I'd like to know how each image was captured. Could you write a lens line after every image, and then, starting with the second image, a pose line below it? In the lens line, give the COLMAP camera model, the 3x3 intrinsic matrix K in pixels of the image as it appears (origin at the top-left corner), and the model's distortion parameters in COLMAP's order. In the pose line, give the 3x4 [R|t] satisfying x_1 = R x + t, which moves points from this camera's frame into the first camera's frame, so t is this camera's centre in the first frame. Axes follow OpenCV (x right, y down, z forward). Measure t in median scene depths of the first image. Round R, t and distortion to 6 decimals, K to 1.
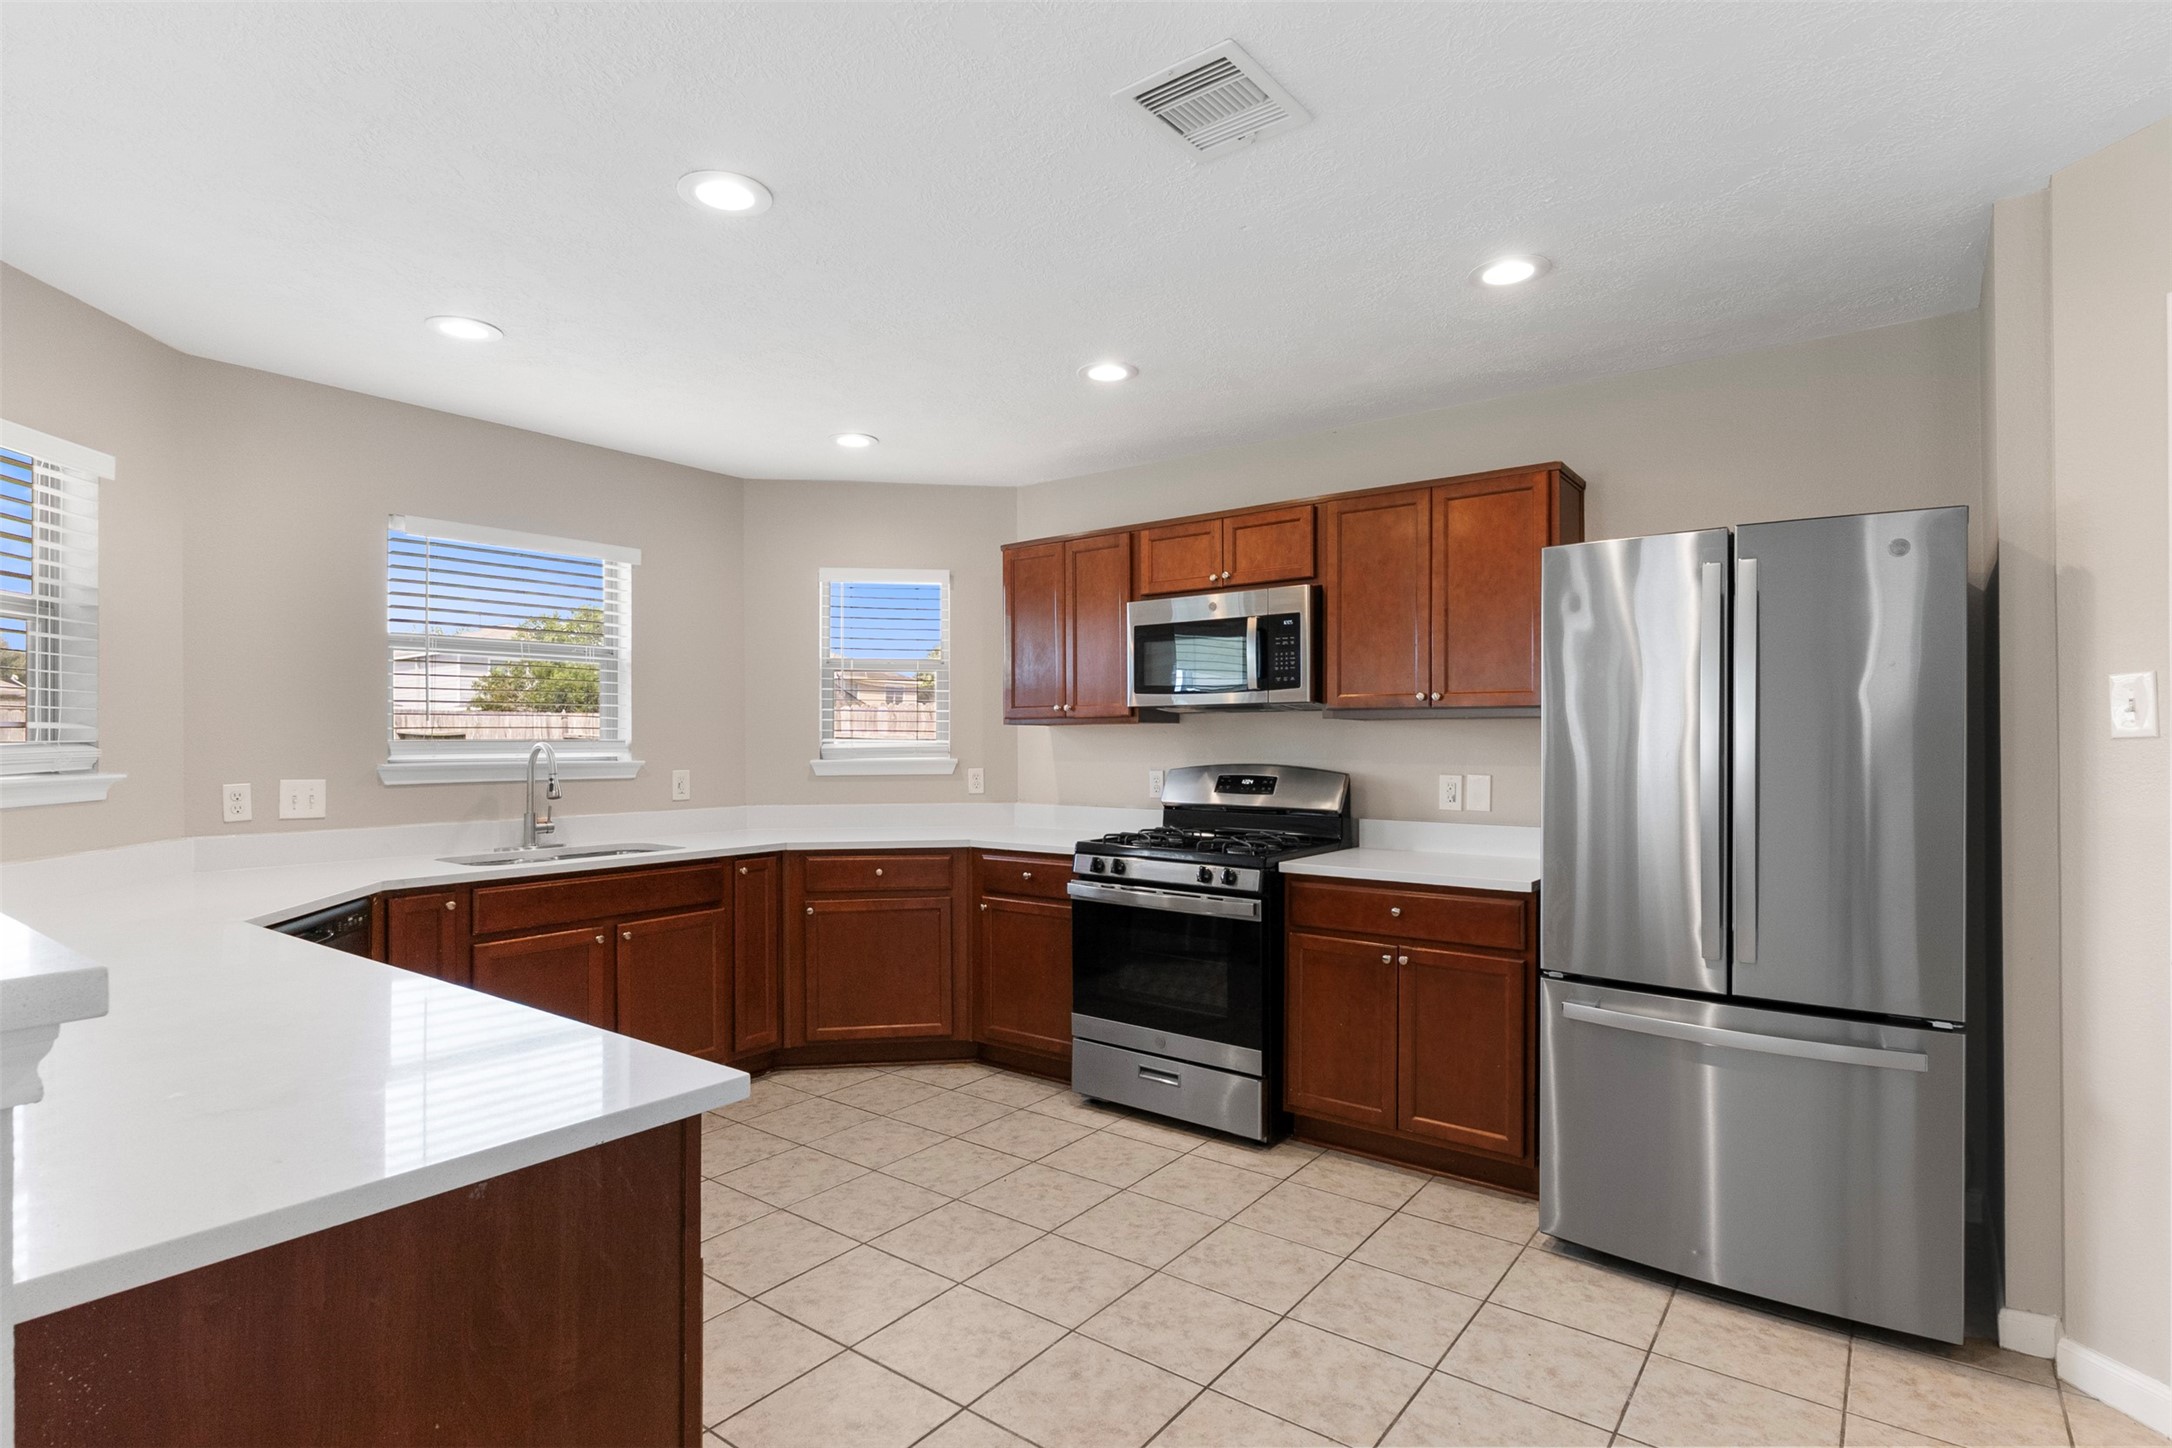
lens RADIAL K [[1080.2, 0, 1071.6], [0, 1080.2, 733.3], [0, 0, 1]] dist [0.002592, 0.000000]
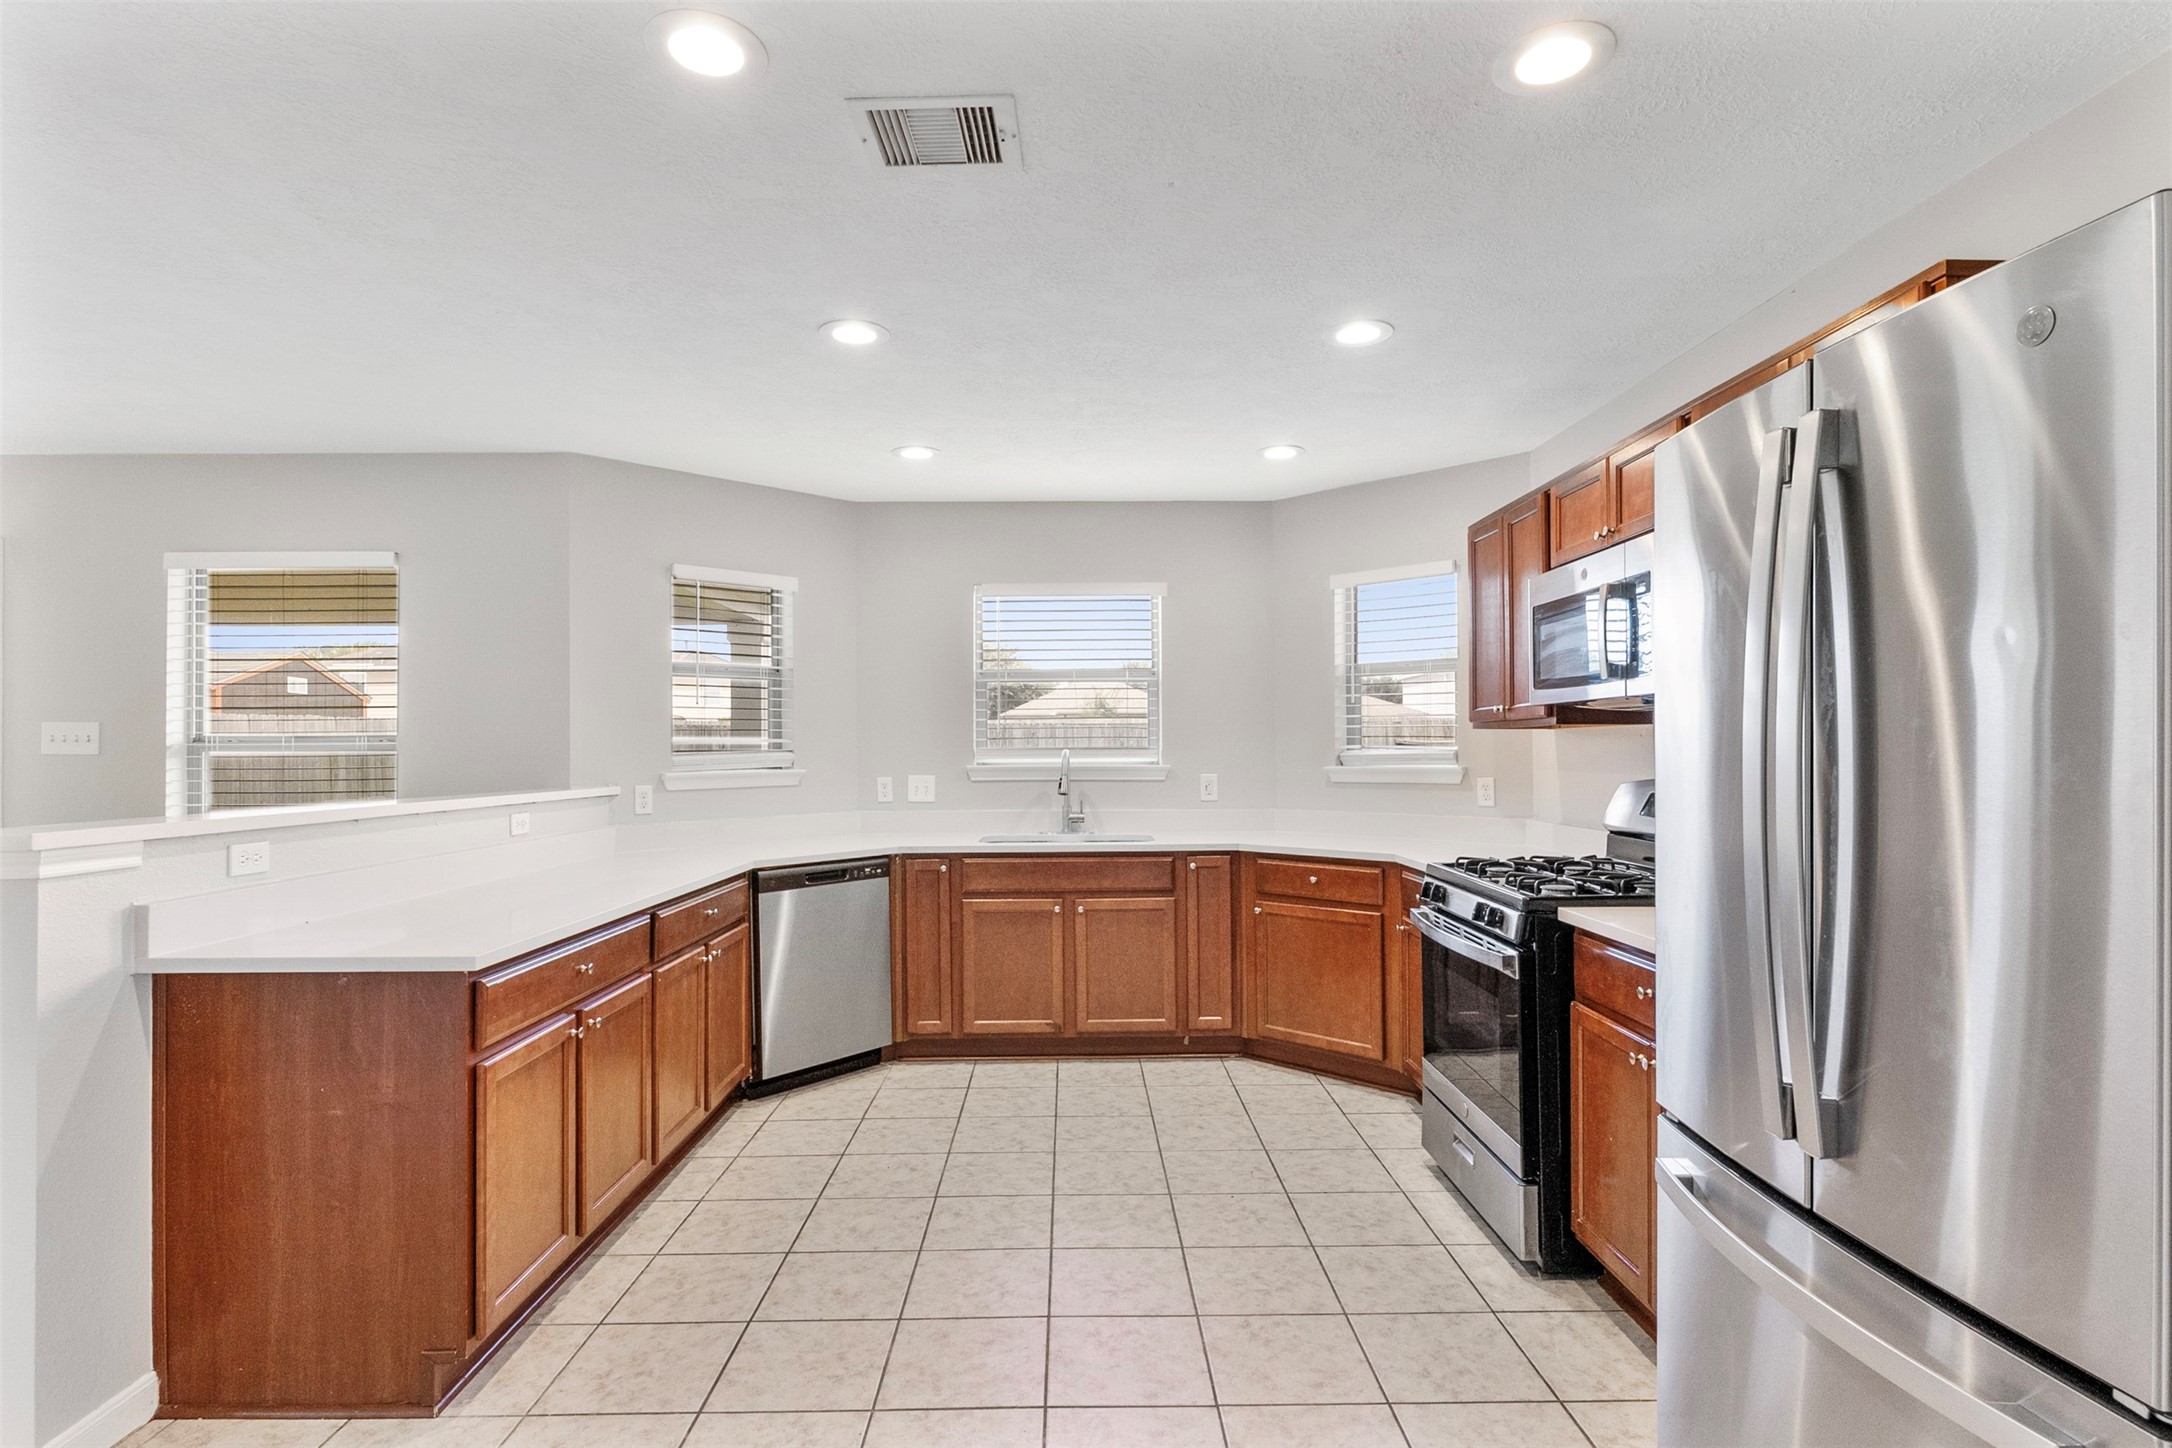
lens RADIAL K [[1080.2, 0, 1073.6], [0, 1080.2, 736.9], [0, 0, 1]] dist [0.002592, 0.000000]
pose [[0.619409, -0.009638, -0.785009, 0.531639], [0.009290, 0.999945, -0.004947, -0.000043], [0.785013, -0.004228, 0.619464, 0.239180]]
